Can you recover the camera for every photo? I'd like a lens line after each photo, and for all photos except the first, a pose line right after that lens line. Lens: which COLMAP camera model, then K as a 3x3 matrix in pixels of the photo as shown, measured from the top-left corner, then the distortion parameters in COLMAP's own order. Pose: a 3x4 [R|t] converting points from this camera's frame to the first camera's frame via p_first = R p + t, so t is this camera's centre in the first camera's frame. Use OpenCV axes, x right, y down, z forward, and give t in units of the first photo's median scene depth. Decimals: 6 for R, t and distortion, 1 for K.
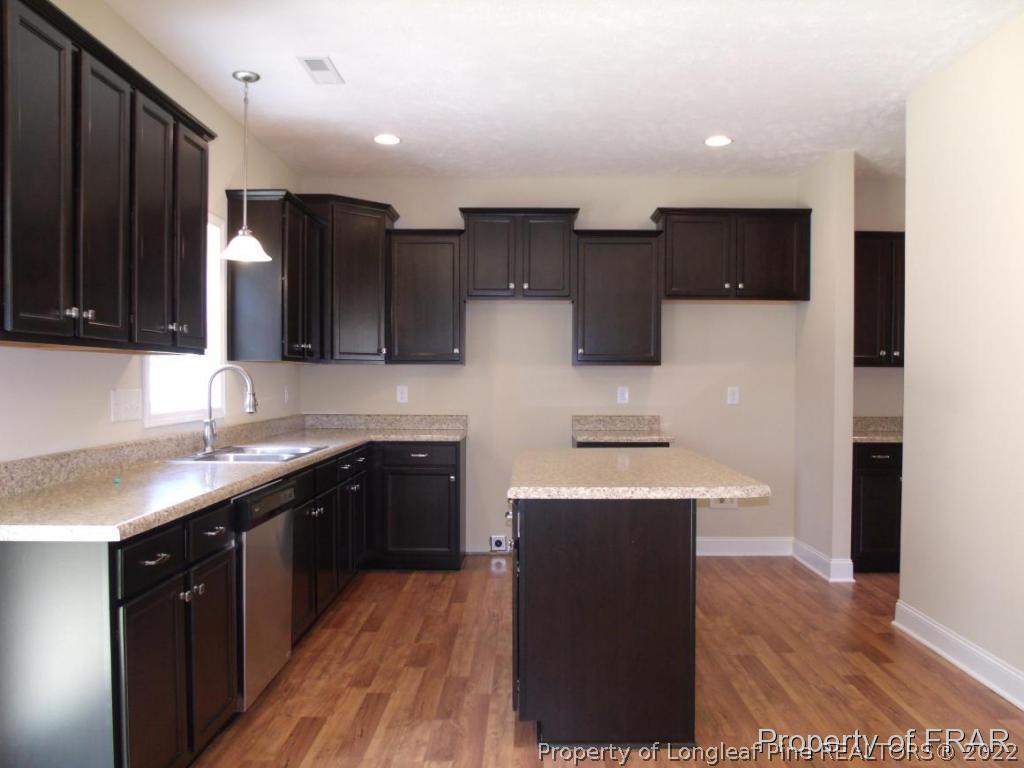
lens RADIAL K [[814.6, 0, 520.2], [0, 814.6, 384.8], [0, 0, 1]] dist [-0.047255, 0.005024]
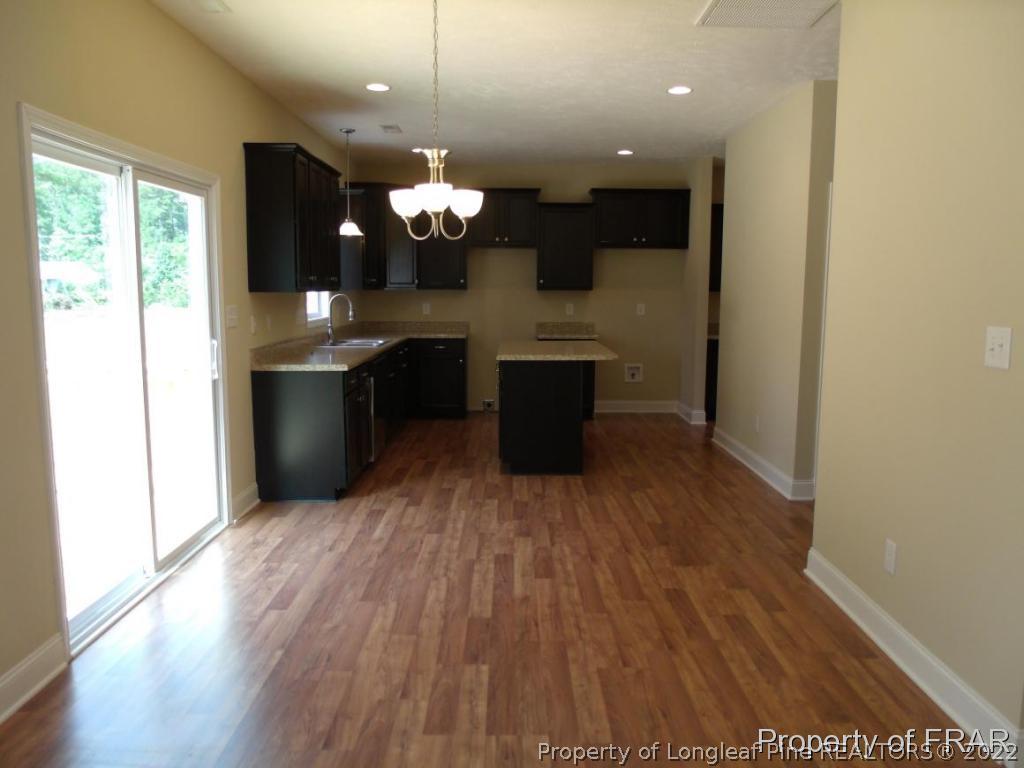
lens RADIAL K [[814.6, 0, 518.9], [0, 814.6, 381.6], [0, 0, 1]] dist [-0.047255, 0.005024]
pose [[0.999844, -0.000542, 0.017664, 0.003590], [-0.001402, 0.993948, 0.109839, -0.026185], [-0.017617, -0.109846, 0.993792, -0.699318]]
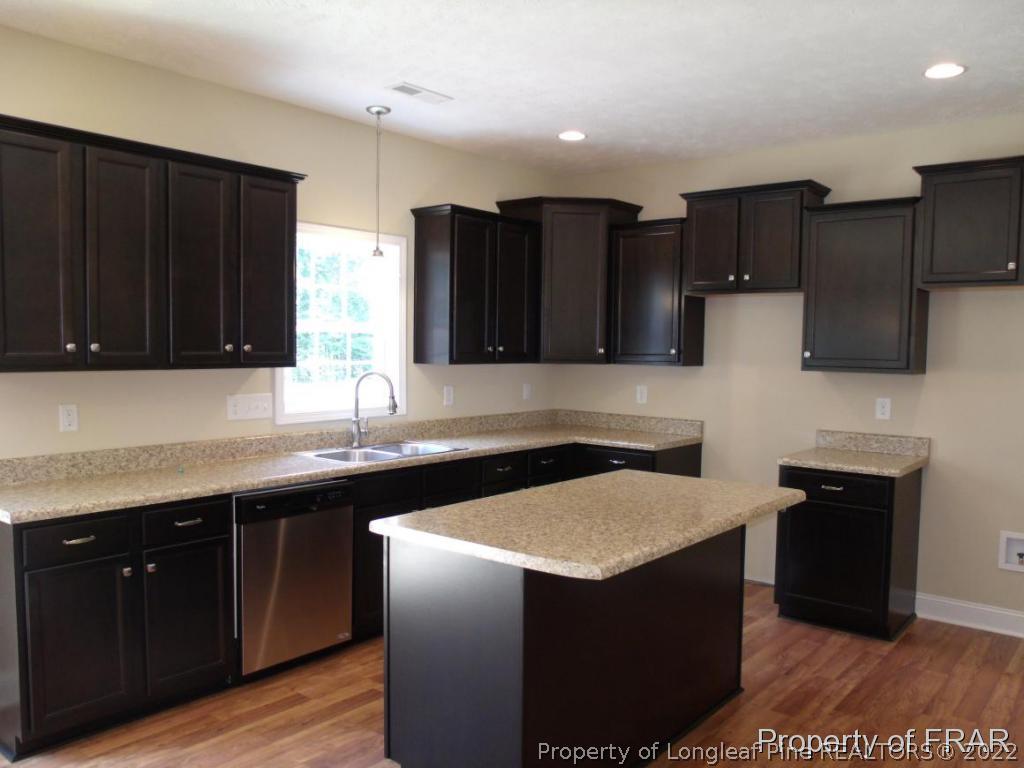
lens RADIAL K [[814.6, 0, 518.8], [0, 814.6, 385.0], [0, 0, 1]] dist [-0.047255, 0.005024]
pose [[0.779791, 0.039576, -0.624788, 0.433515], [-0.016553, 0.998954, 0.042617, -0.048514], [0.625821, -0.022890, 0.779631, 0.209311]]
